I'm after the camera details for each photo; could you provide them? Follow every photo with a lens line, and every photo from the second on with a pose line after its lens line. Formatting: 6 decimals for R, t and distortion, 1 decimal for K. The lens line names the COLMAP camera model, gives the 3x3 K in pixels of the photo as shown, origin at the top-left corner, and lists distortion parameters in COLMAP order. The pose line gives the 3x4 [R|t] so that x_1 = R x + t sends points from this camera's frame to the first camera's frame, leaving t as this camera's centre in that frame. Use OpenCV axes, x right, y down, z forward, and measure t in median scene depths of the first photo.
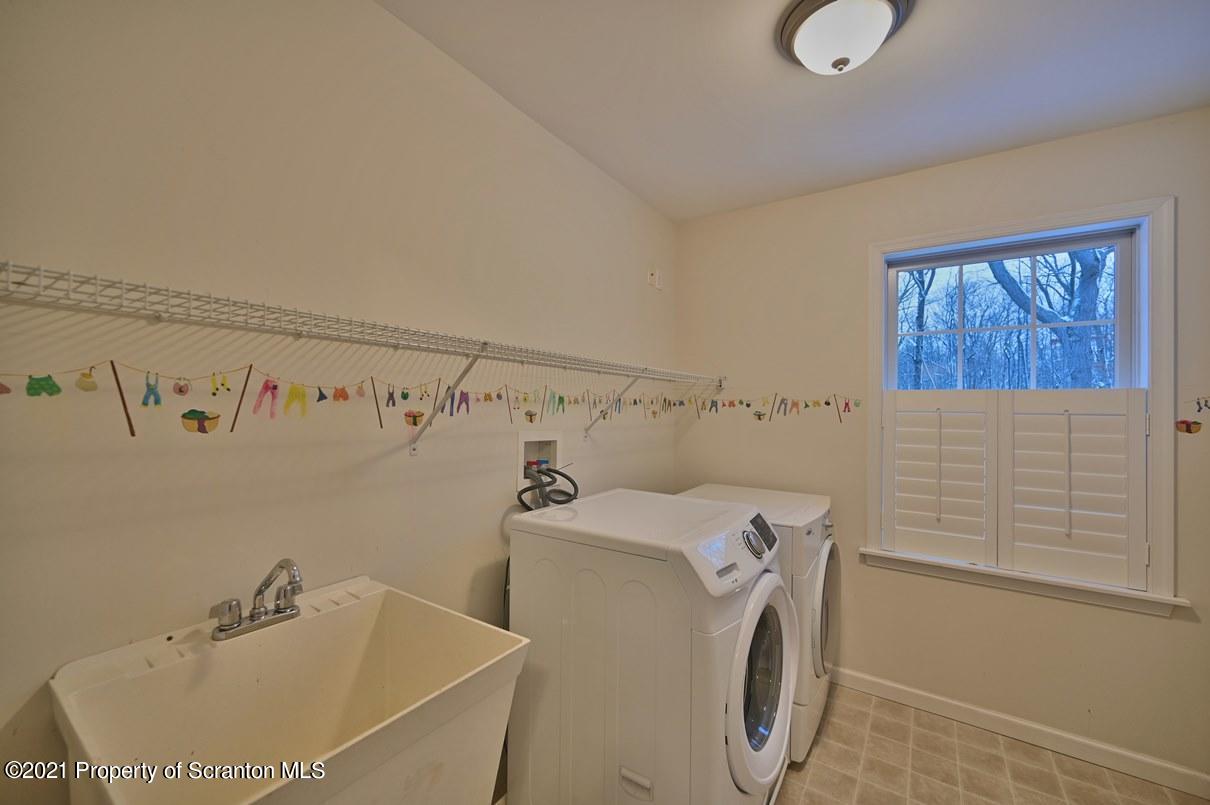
lens RADIAL K [[477.0, 0, 604.6], [0, 477.0, 402.1], [0, 0, 1]] dist [-0.001280, 0.000323]
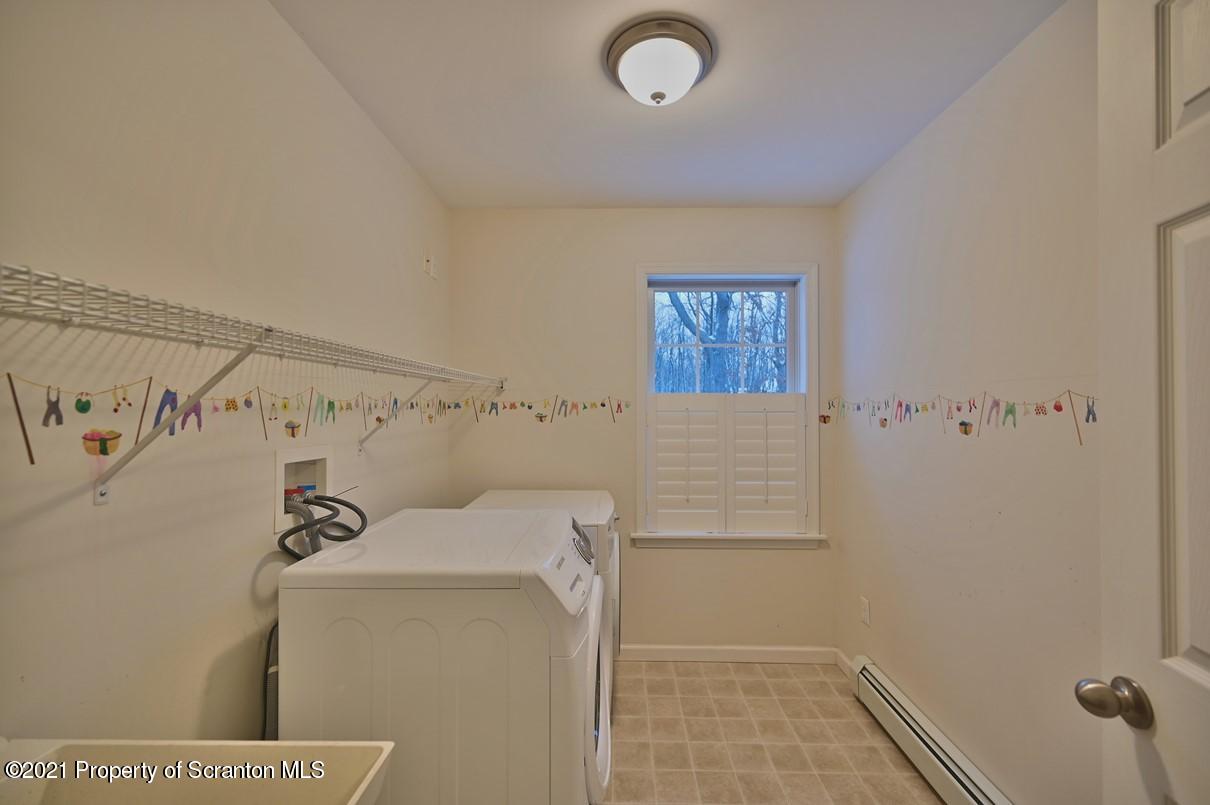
lens RADIAL K [[477.0, 0, 607.4], [0, 477.0, 399.3], [0, 0, 1]] dist [-0.001280, 0.000323]
pose [[0.837165, -0.005187, 0.546926, -0.149861], [0.004924, 0.999986, 0.001947, -0.015111], [-0.546928, 0.001063, 0.837179, 0.110385]]
